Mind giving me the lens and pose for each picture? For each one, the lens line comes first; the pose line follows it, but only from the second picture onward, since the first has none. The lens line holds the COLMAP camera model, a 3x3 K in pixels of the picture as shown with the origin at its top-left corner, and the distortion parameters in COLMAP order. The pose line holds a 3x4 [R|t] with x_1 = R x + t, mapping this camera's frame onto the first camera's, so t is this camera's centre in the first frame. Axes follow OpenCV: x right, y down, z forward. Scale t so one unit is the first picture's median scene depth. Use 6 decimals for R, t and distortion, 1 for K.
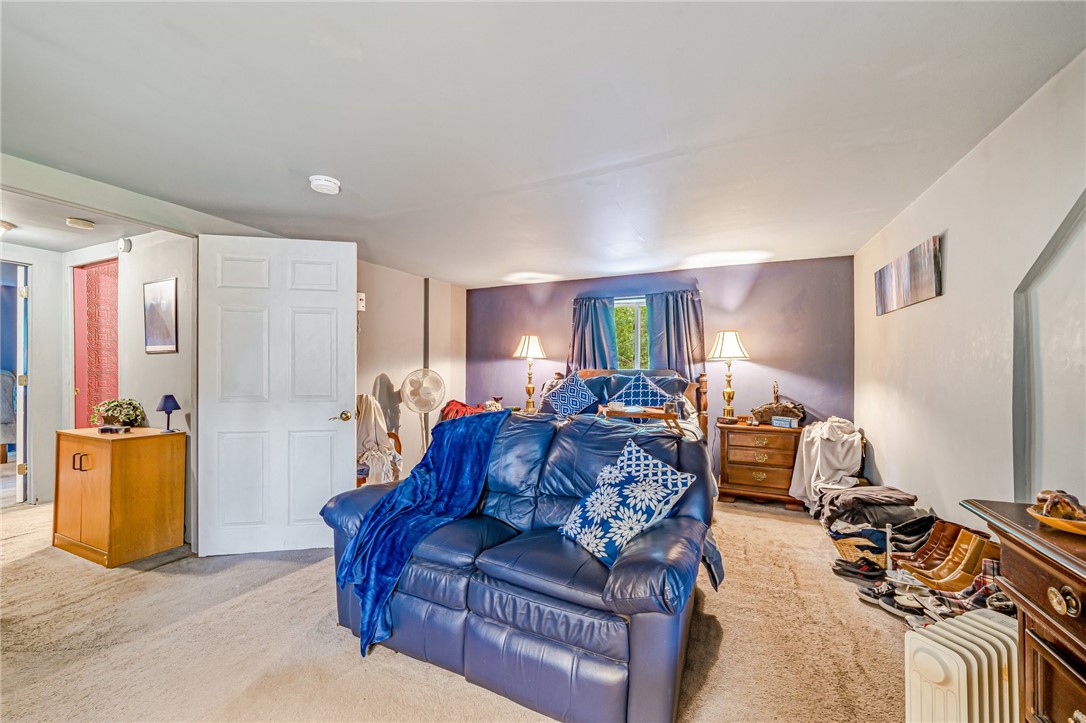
lens RADIAL K [[419.1, 0, 541.6], [0, 419.1, 364.8], [0, 0, 1]] dist [0.000628, 0.000058]
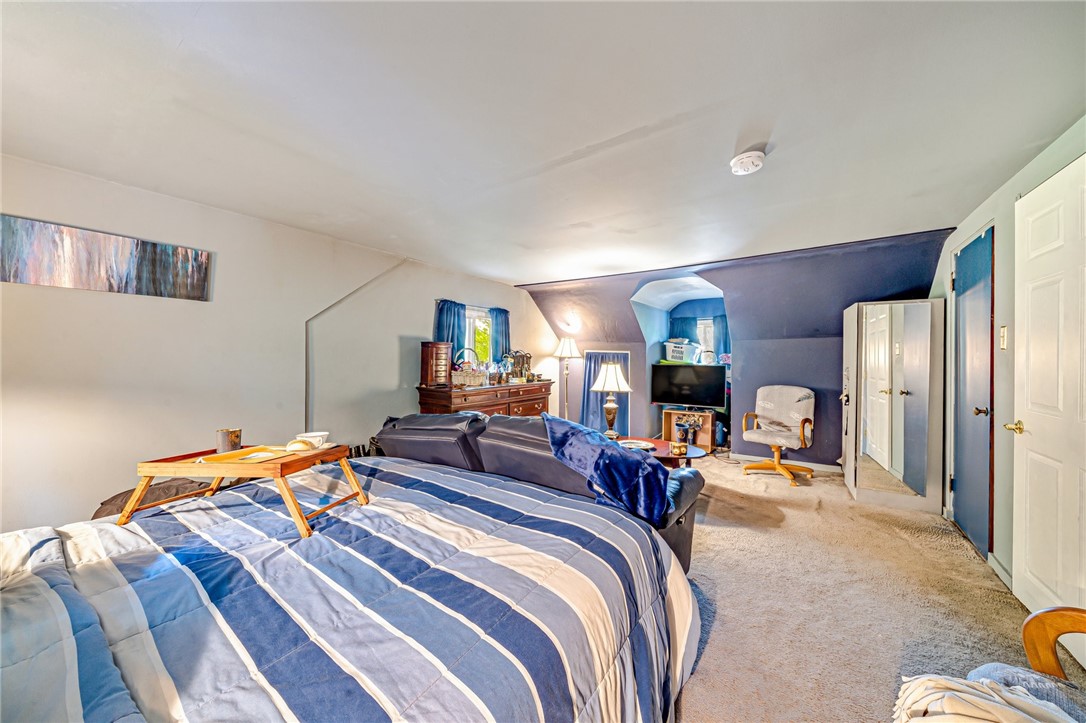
lens RADIAL K [[373.2, 0, 532.2], [0, 373.2, 362.5], [0, 0, 1]] dist [-0.002051, -0.000068]
pose [[-0.978282, -0.002974, 0.207258, -0.112965], [-0.001493, 0.999972, 0.007304, 0.003816], [-0.207273, 0.006836, -0.978259, 0.961923]]
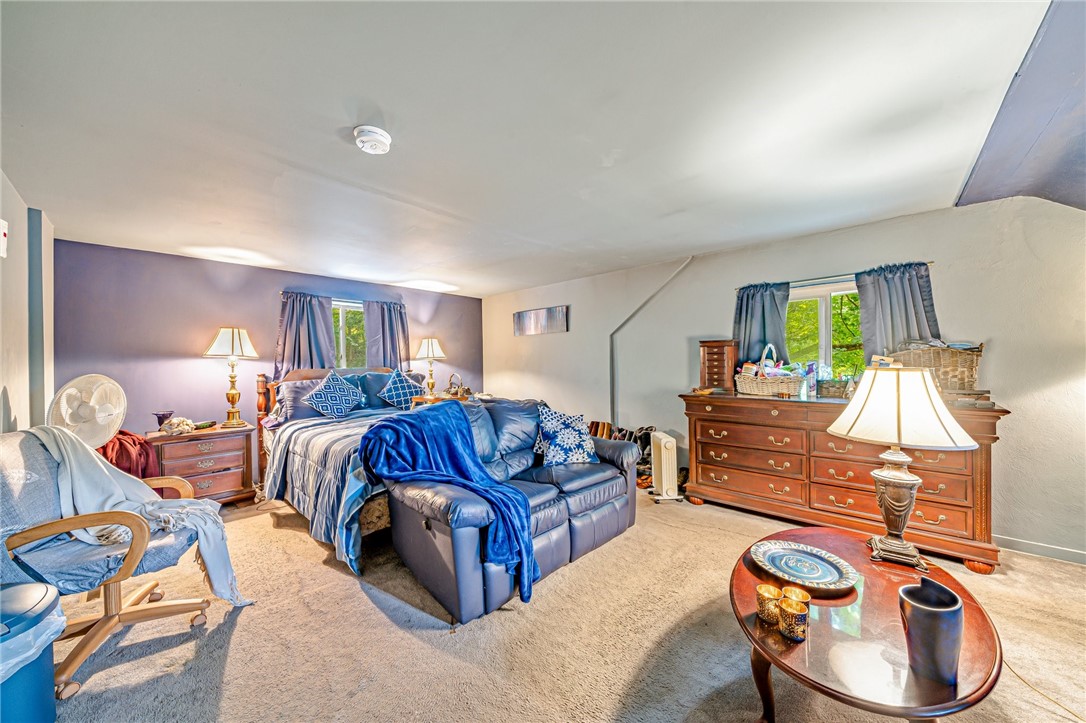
lens RADIAL K [[381.3, 0, 543.0], [0, 381.3, 361.5], [0, 0, 1]] dist [-0.002026, -0.000107]
pose [[0.324951, -0.005257, 0.945716, -0.568239], [0.013318, 0.999911, 0.000982, -0.000373], [-0.945637, 0.012276, 0.324992, 0.225086]]
